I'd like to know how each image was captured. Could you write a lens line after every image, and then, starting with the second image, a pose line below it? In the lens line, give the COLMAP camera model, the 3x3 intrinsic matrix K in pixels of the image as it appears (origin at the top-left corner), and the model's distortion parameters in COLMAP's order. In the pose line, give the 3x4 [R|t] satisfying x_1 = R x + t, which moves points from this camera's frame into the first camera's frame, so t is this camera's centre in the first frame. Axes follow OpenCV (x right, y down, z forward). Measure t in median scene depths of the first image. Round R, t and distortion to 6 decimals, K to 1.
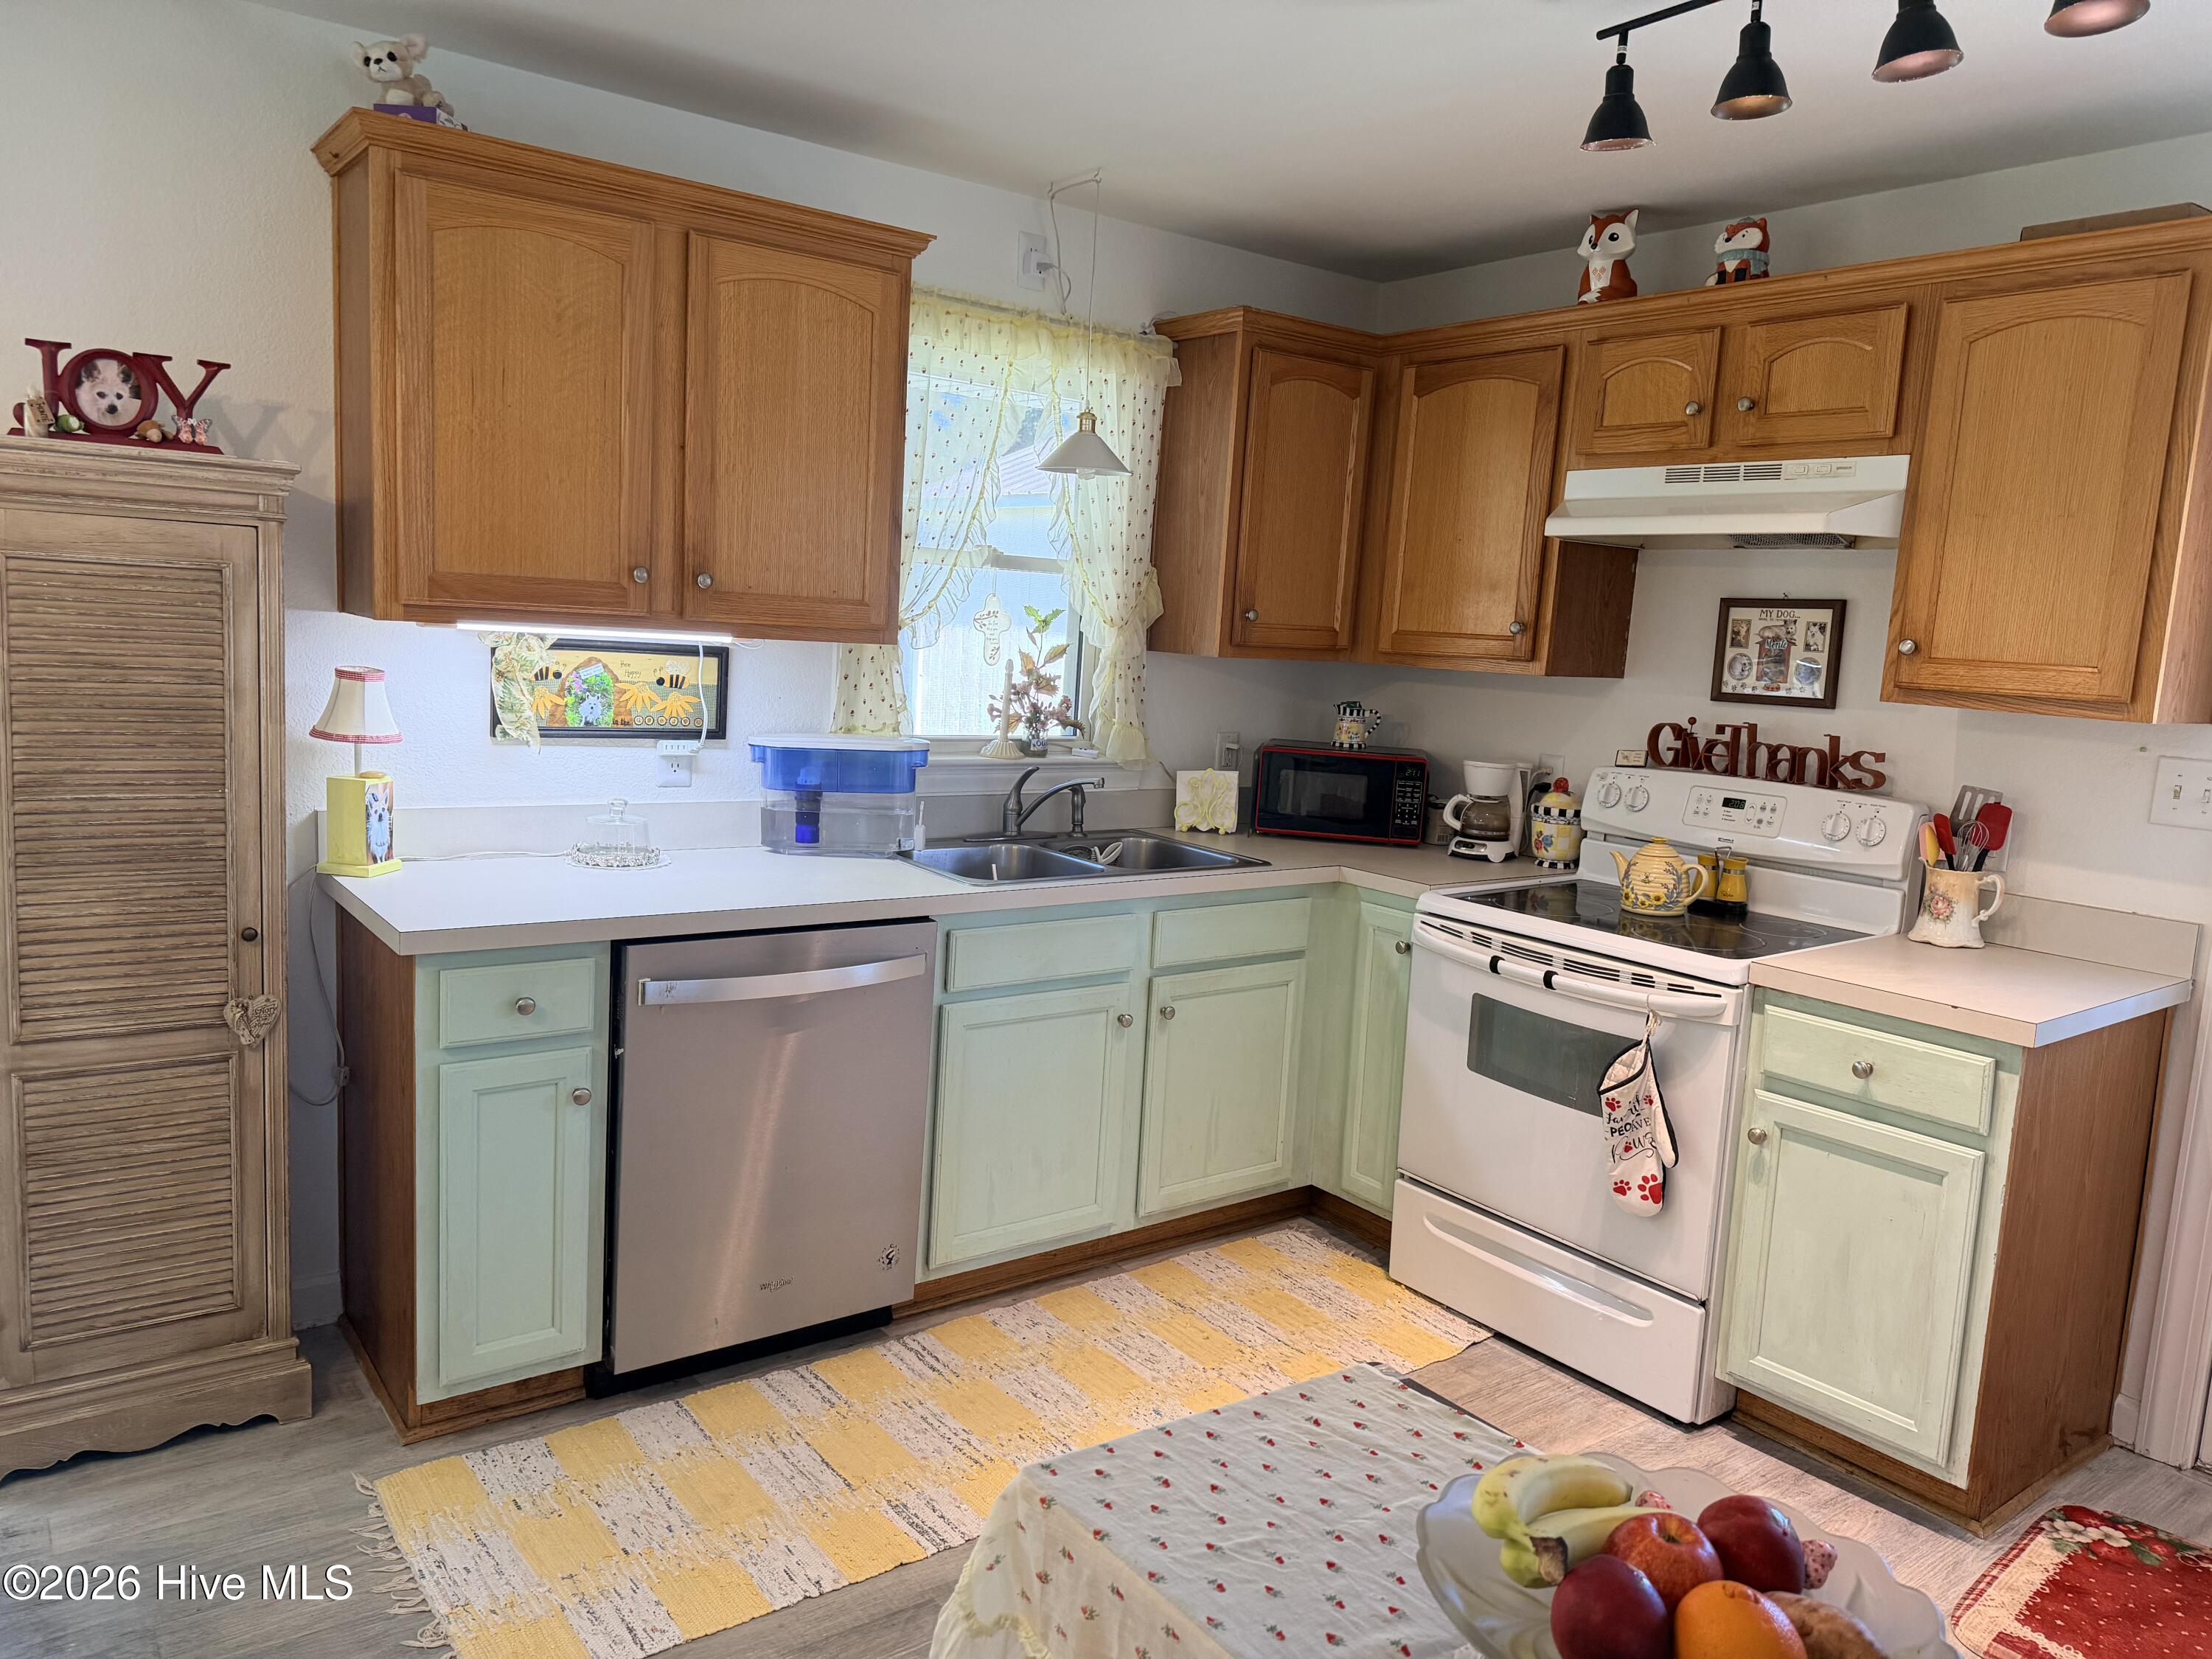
lens RADIAL K [[1566.2, 0, 1134.3], [0, 1566.2, 825.4], [0, 0, 1]] dist [0.049043, -0.063418]
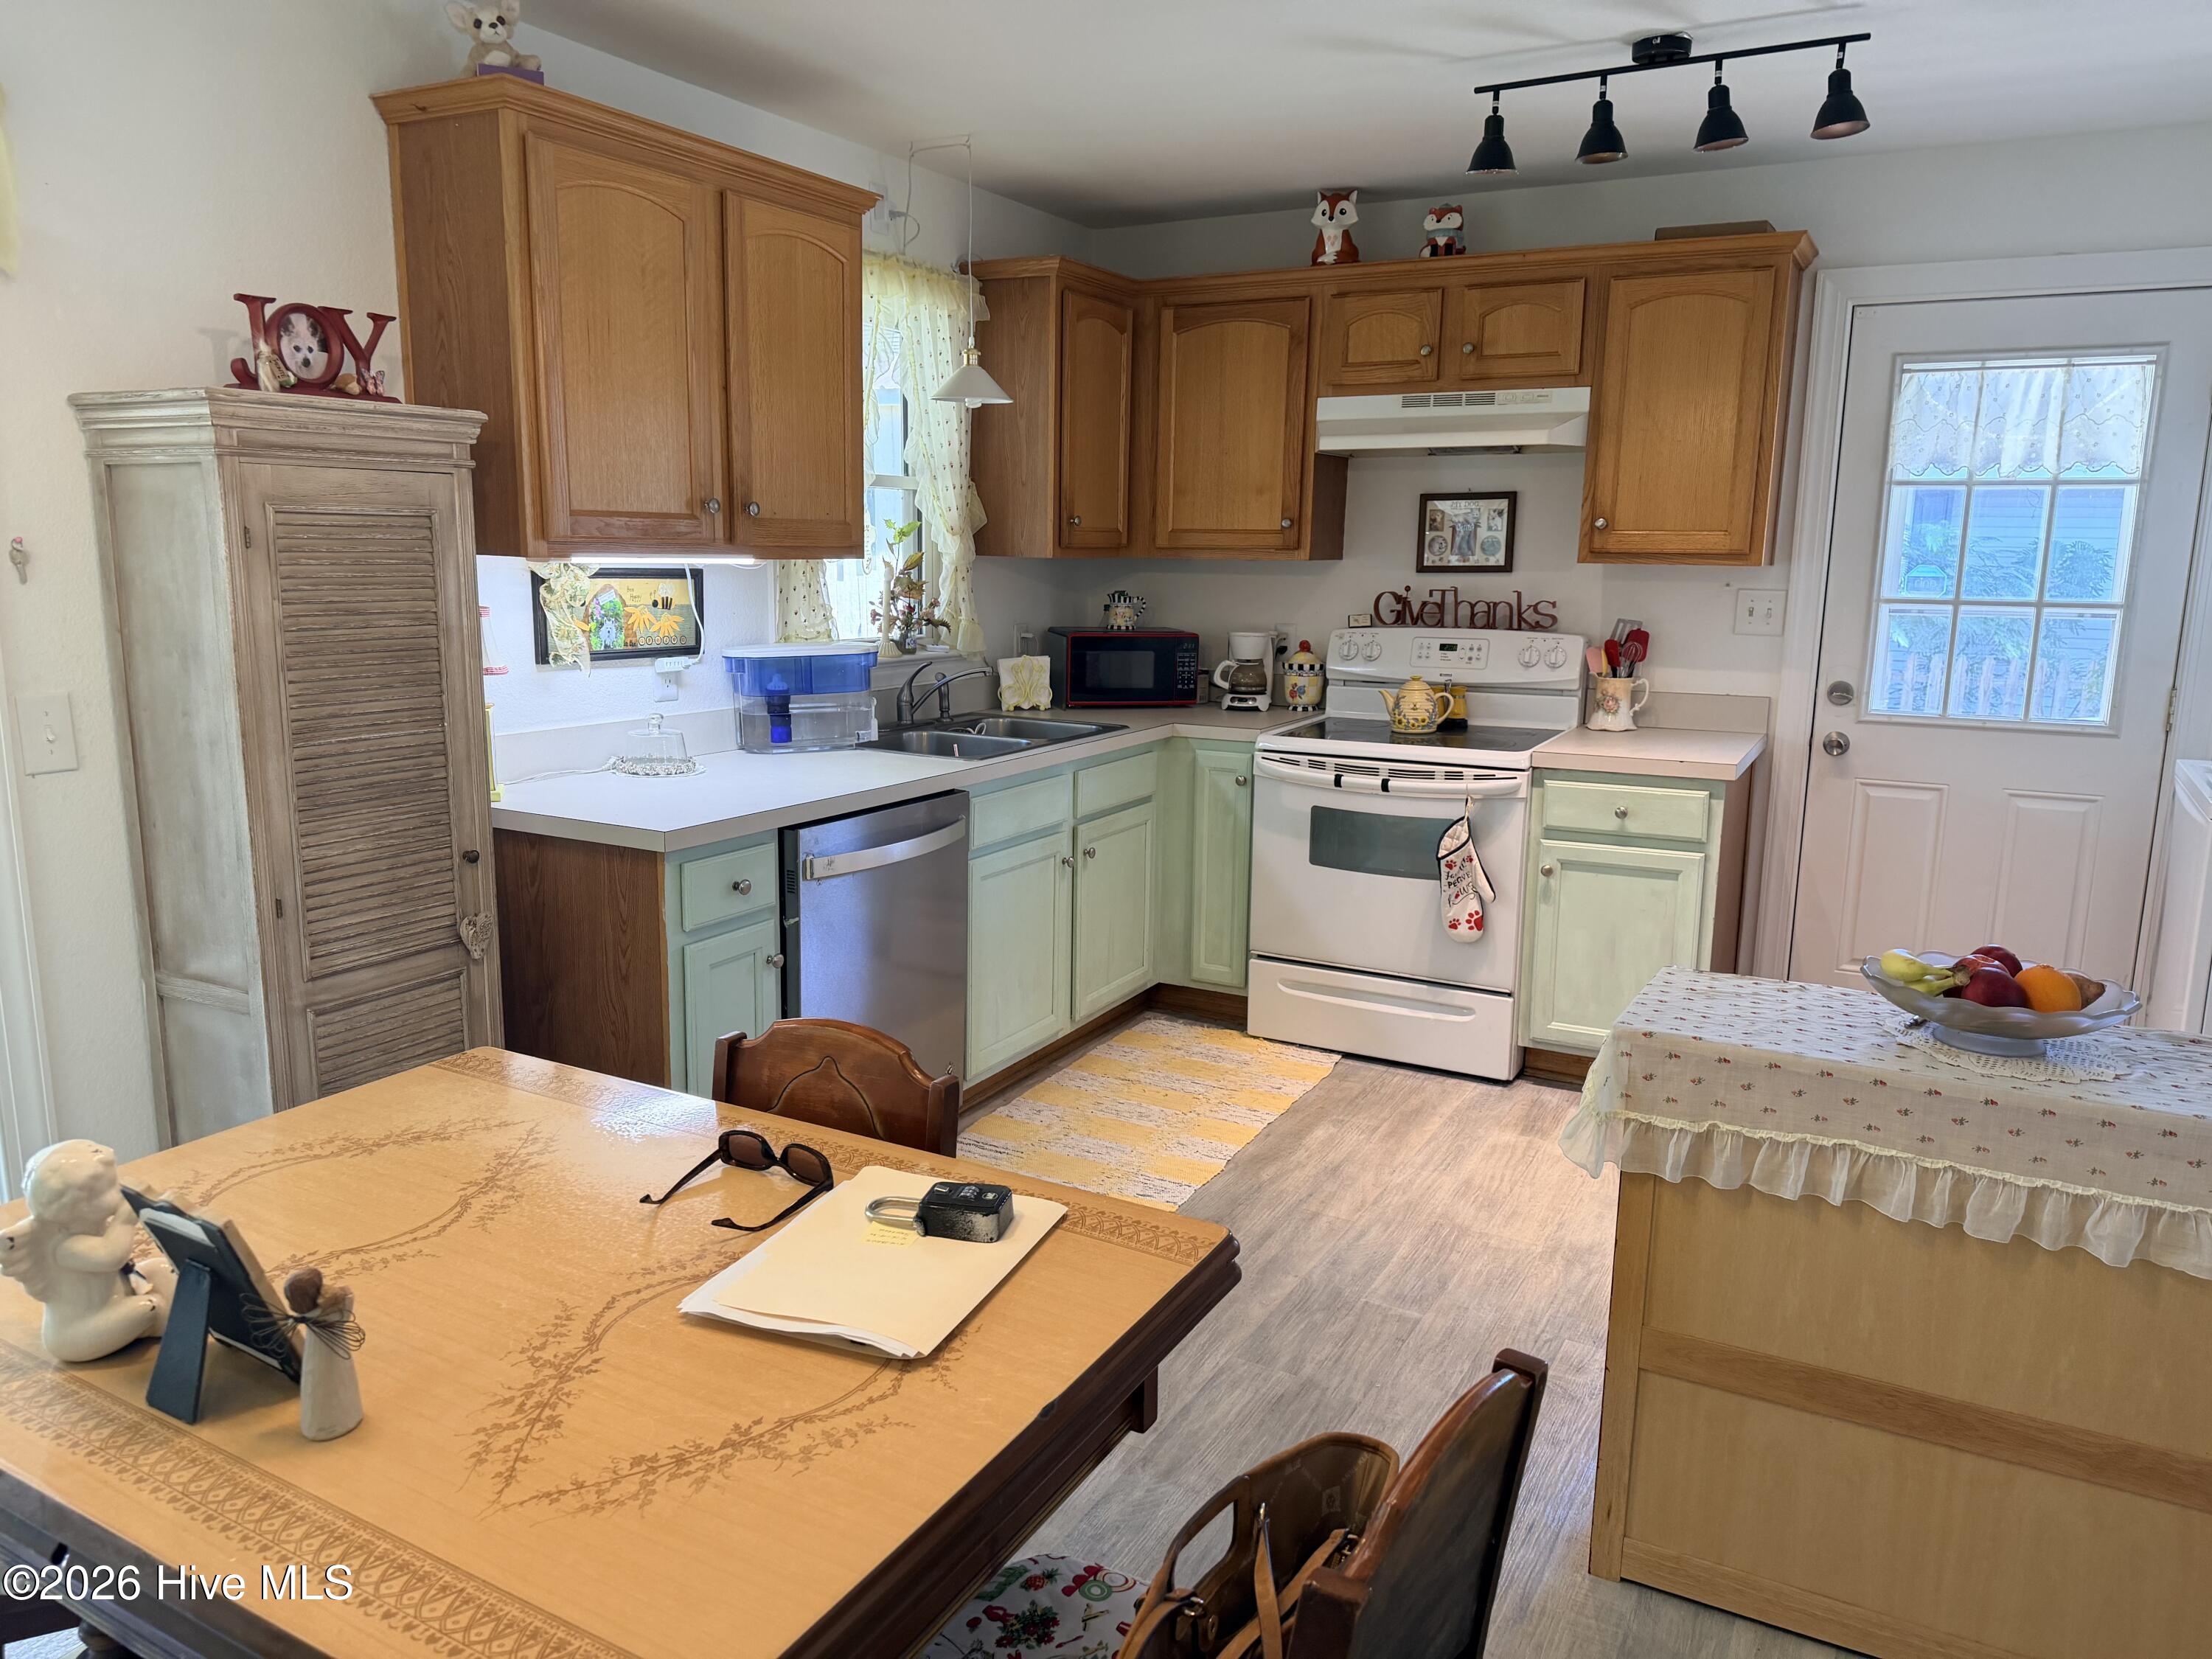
lens RADIAL K [[1566.2, 0, 1119.3], [0, 1566.2, 841.6], [0, 0, 1]] dist [0.049043, -0.063418]
pose [[0.907013, -0.123339, 0.402636, -0.502408], [0.093199, 0.991229, 0.093692, -0.000938], [-0.410661, -0.047455, 0.910553, -0.137704]]
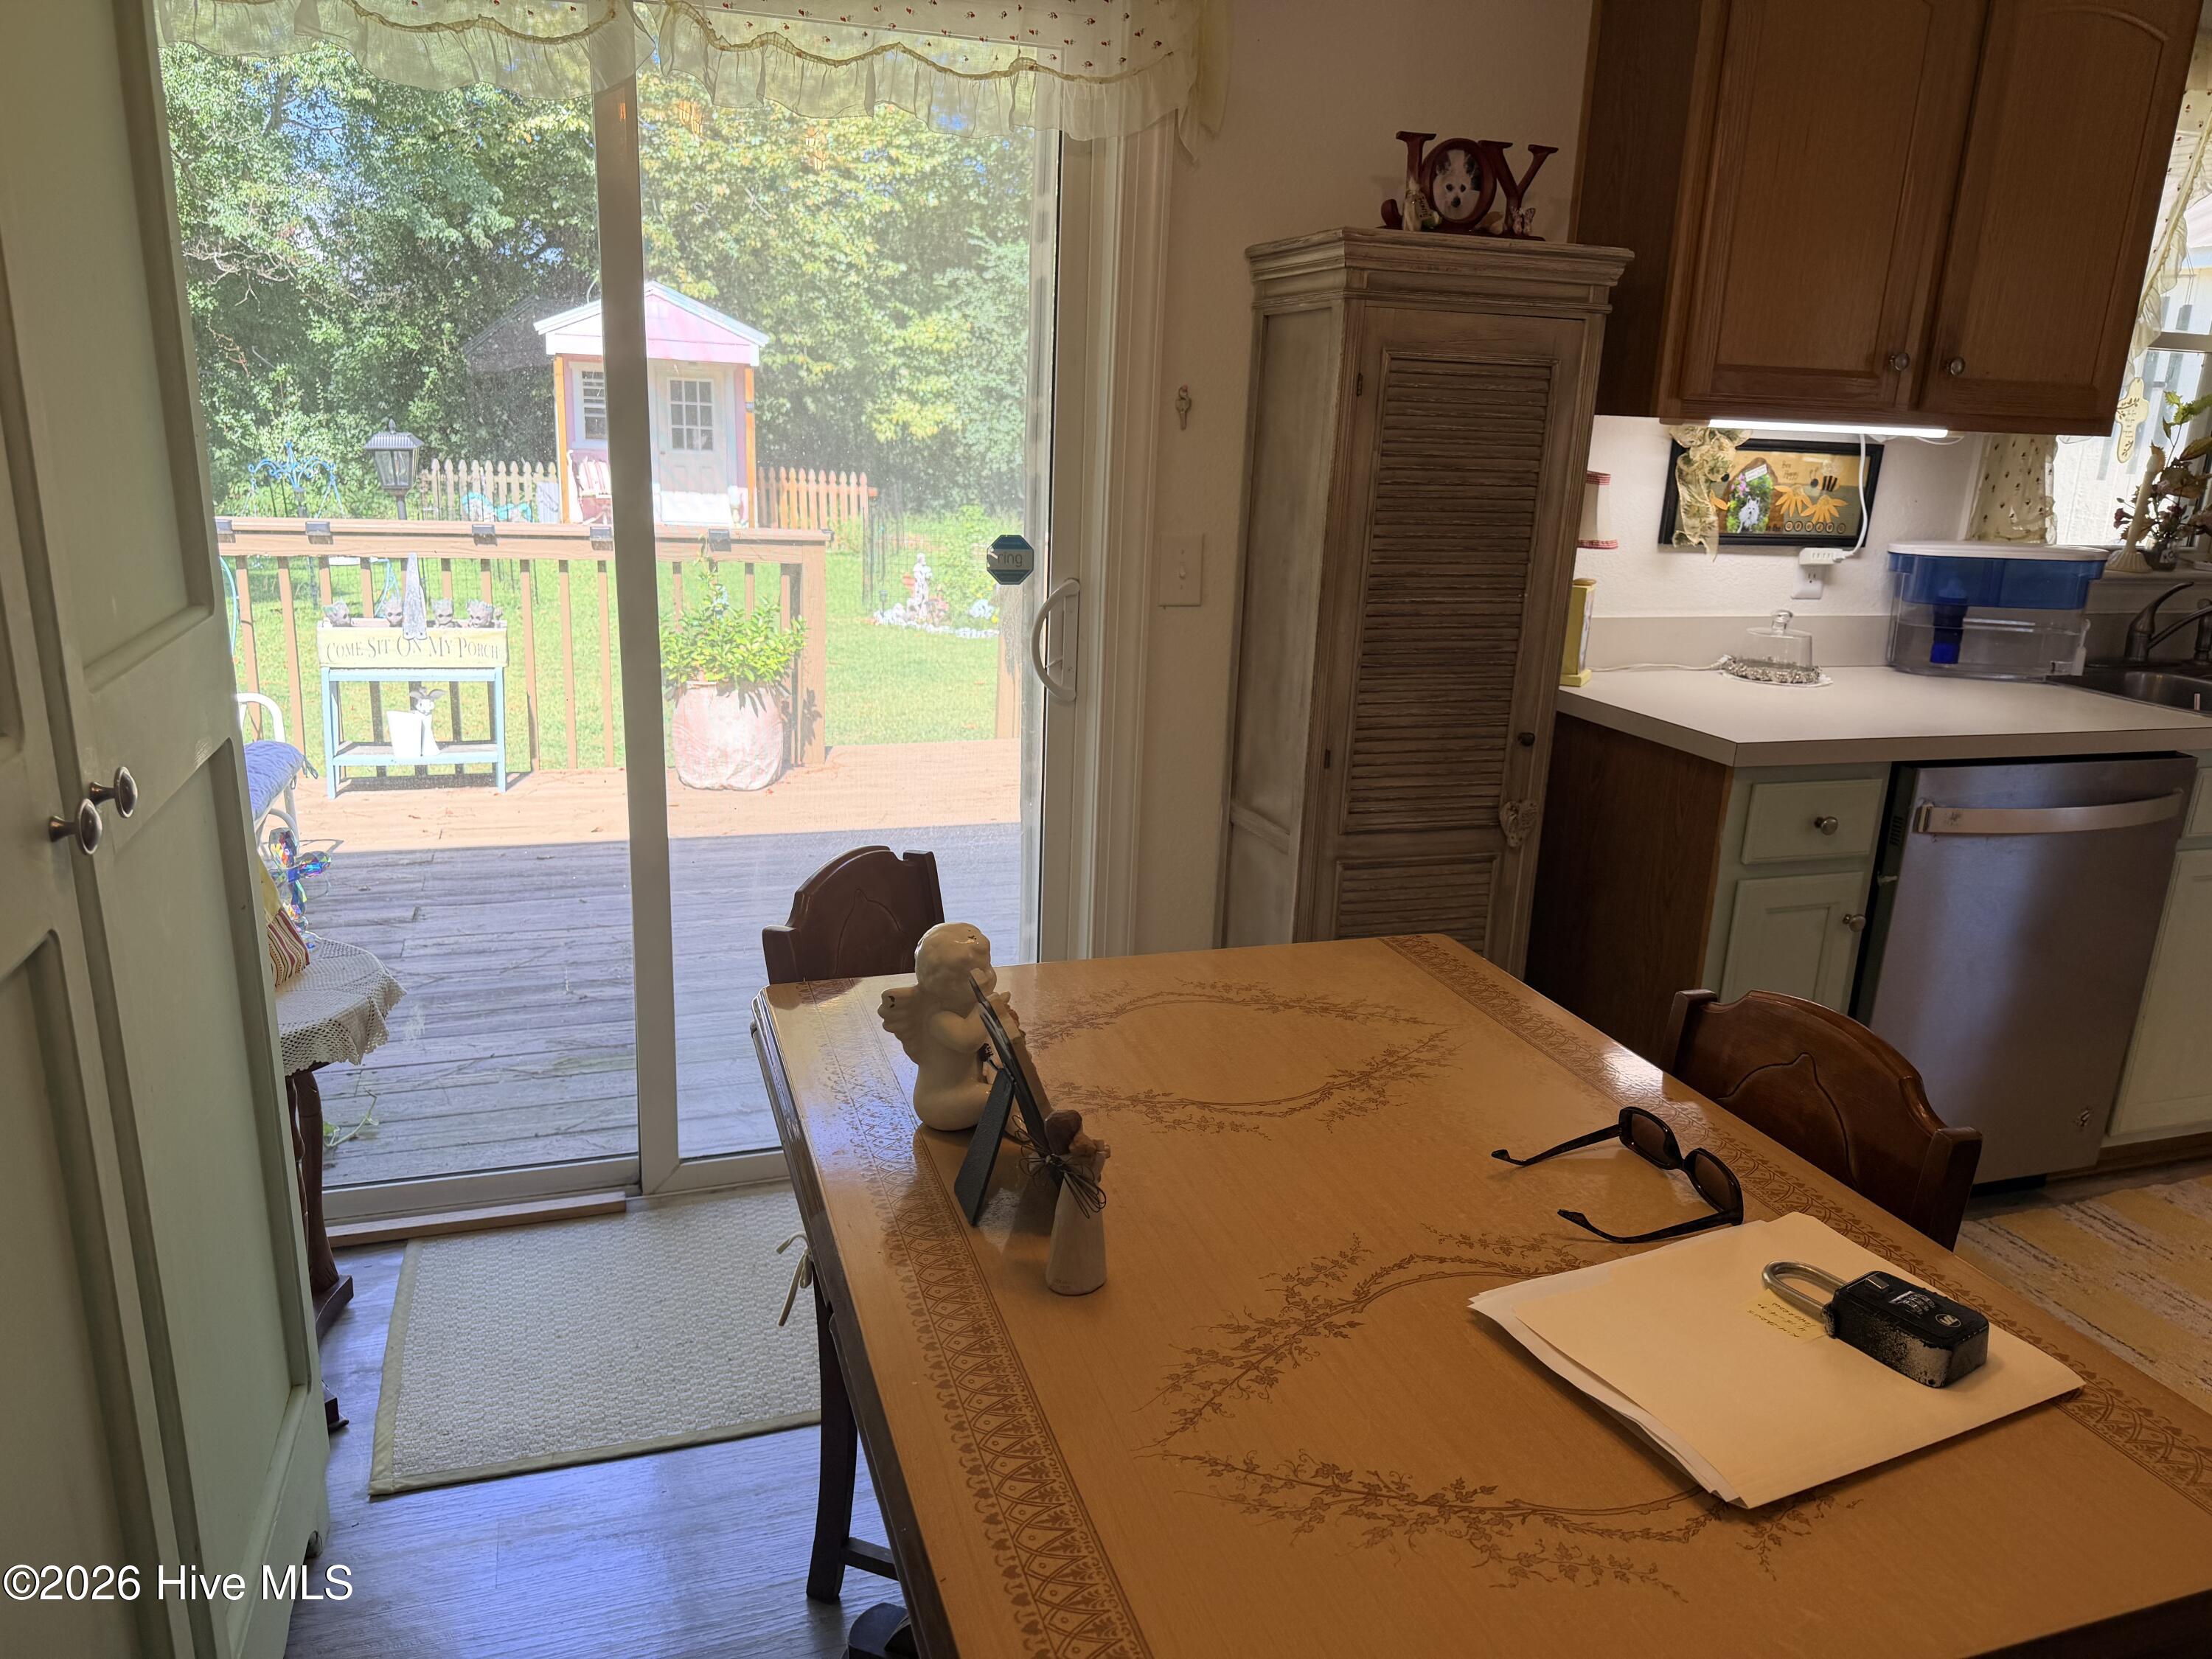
lens RADIAL K [[1566.2, 0, 1085.0], [0, 1566.2, 845.2], [0, 0, 1]] dist [0.049043, -0.063418]
pose [[0.946086, 0.062621, -0.317806, -0.427727], [-0.023880, 0.991949, 0.124366, 0.015114], [0.323035, -0.110072, 0.939964, -0.039859]]
